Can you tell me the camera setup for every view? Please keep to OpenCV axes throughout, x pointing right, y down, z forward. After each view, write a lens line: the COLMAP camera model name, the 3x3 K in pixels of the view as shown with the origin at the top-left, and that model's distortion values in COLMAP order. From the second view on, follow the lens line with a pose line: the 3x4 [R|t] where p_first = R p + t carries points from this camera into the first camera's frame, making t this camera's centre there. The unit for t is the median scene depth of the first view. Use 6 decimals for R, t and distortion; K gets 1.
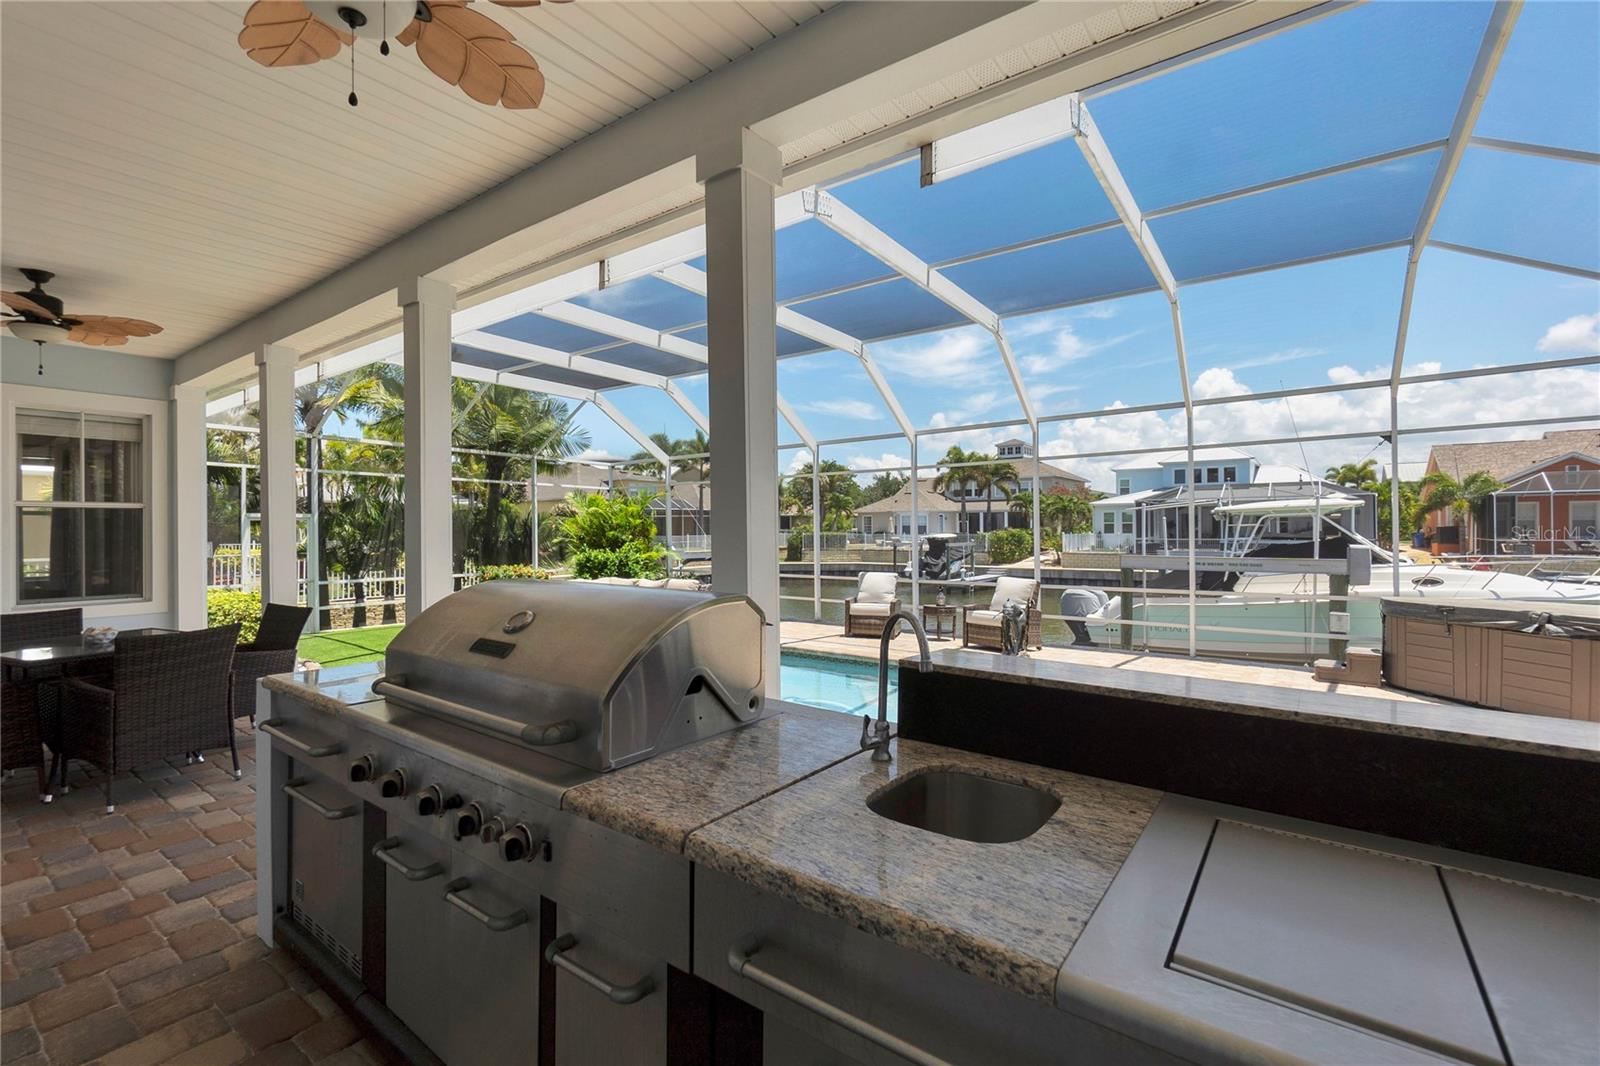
lens RADIAL K [[694.8, 0, 797.5], [0, 694.8, 527.0], [0, 0, 1]] dist [-0.001861, 0.000054]
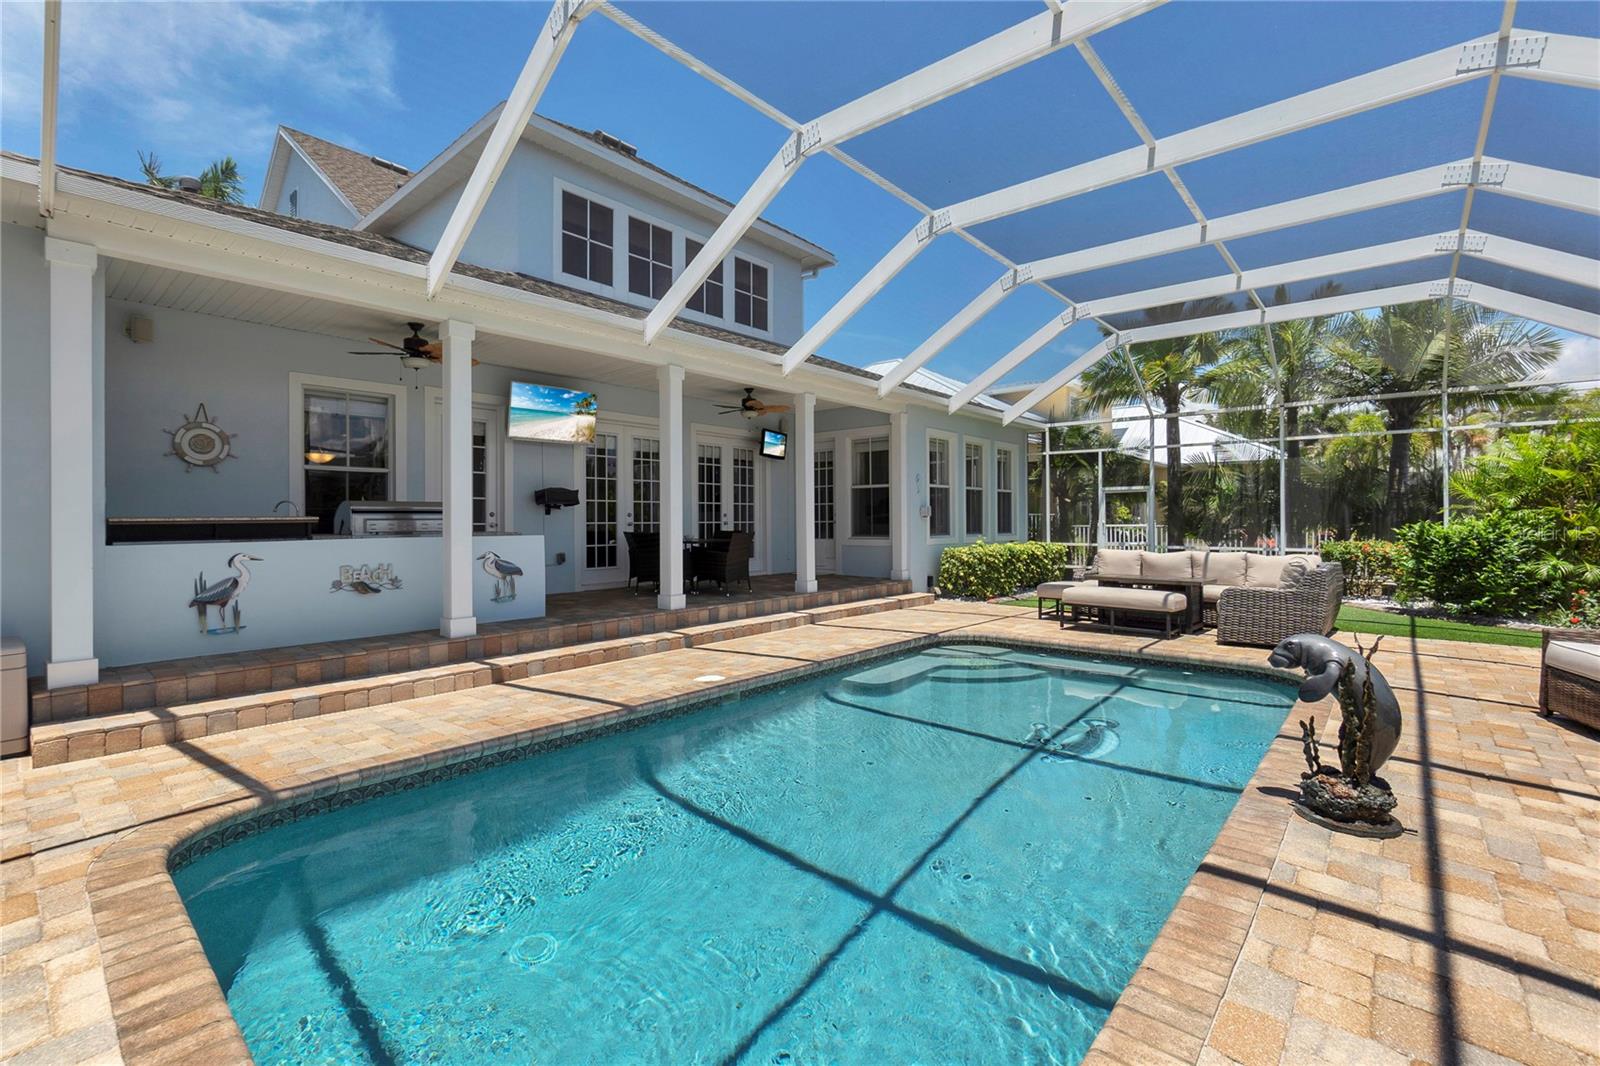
lens RADIAL K [[694.8, 0, 797.5], [0, 694.8, 527.0], [0, 0, 1]] dist [-0.001861, 0.000054]
pose [[-0.076738, 0.013045, -0.996966, 0.388707], [0.008781, 0.999884, 0.012407, 0.023529], [0.997013, -0.007802, -0.076844, 0.412992]]
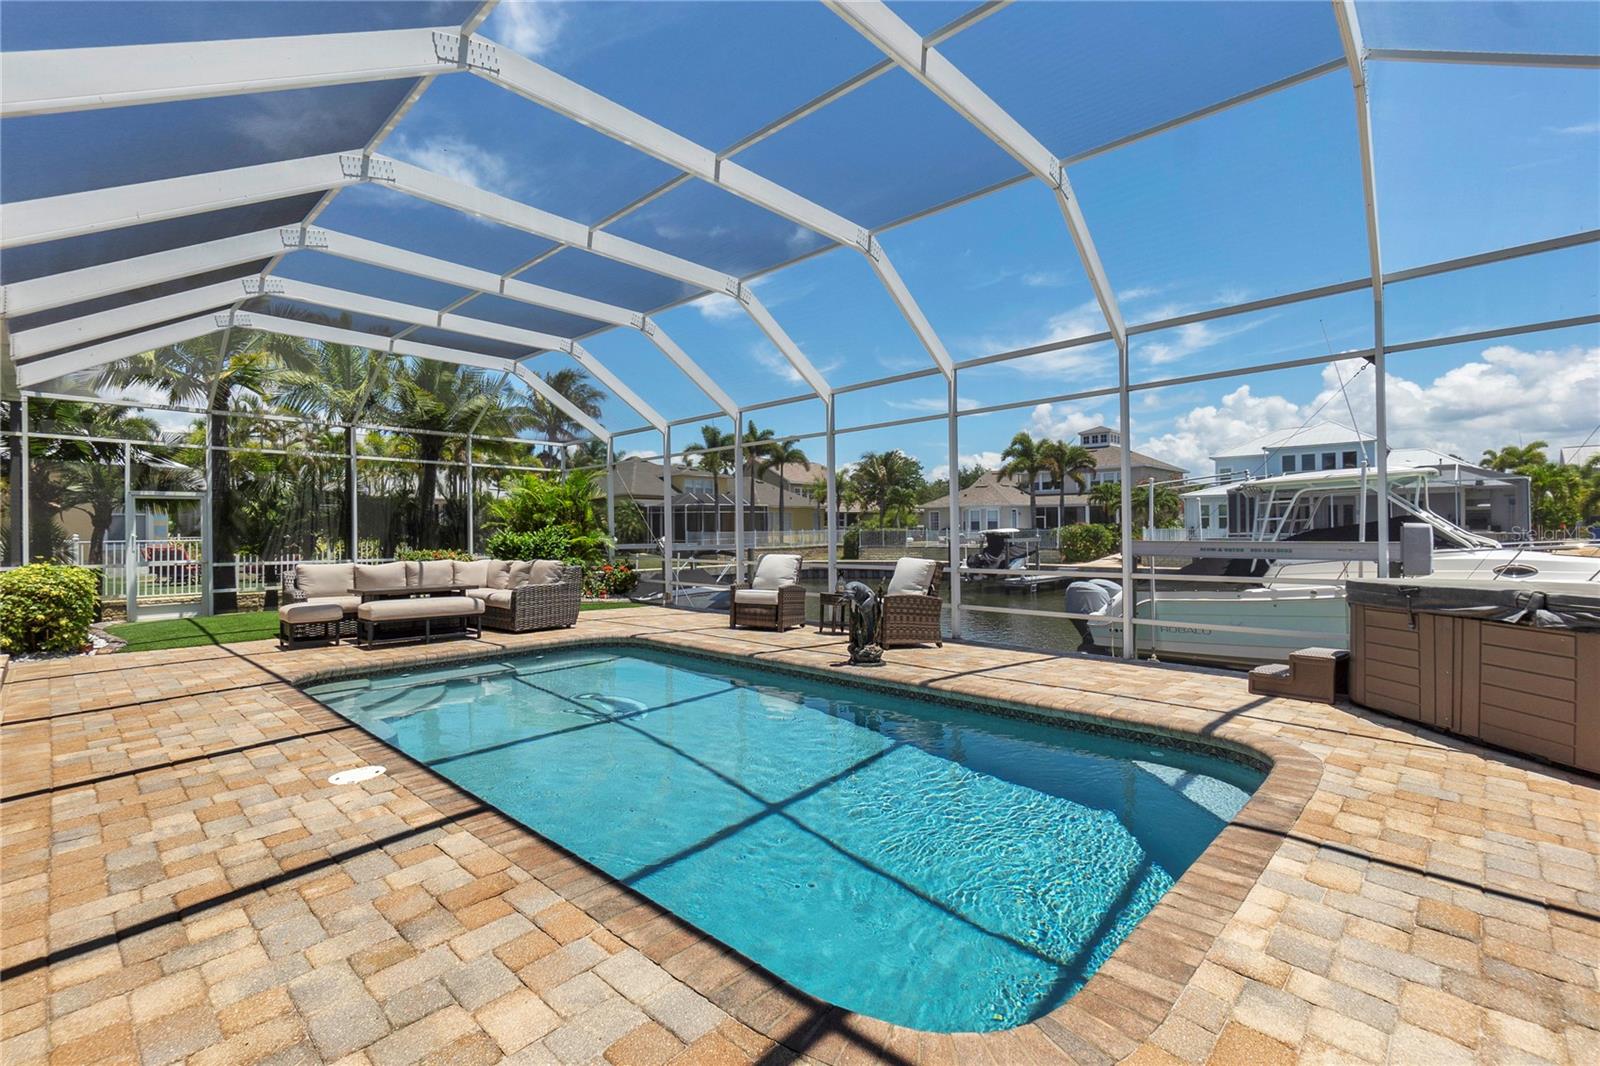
lens RADIAL K [[712.0, 0, 799.0], [0, 712.0, 528.3], [0, 0, 1]] dist [-0.002278, -0.000205]
pose [[0.991668, -0.001422, -0.128812, 0.194260], [0.001533, 0.999999, 0.000764, 0.025237], [0.128811, -0.000955, 0.991669, 0.105353]]
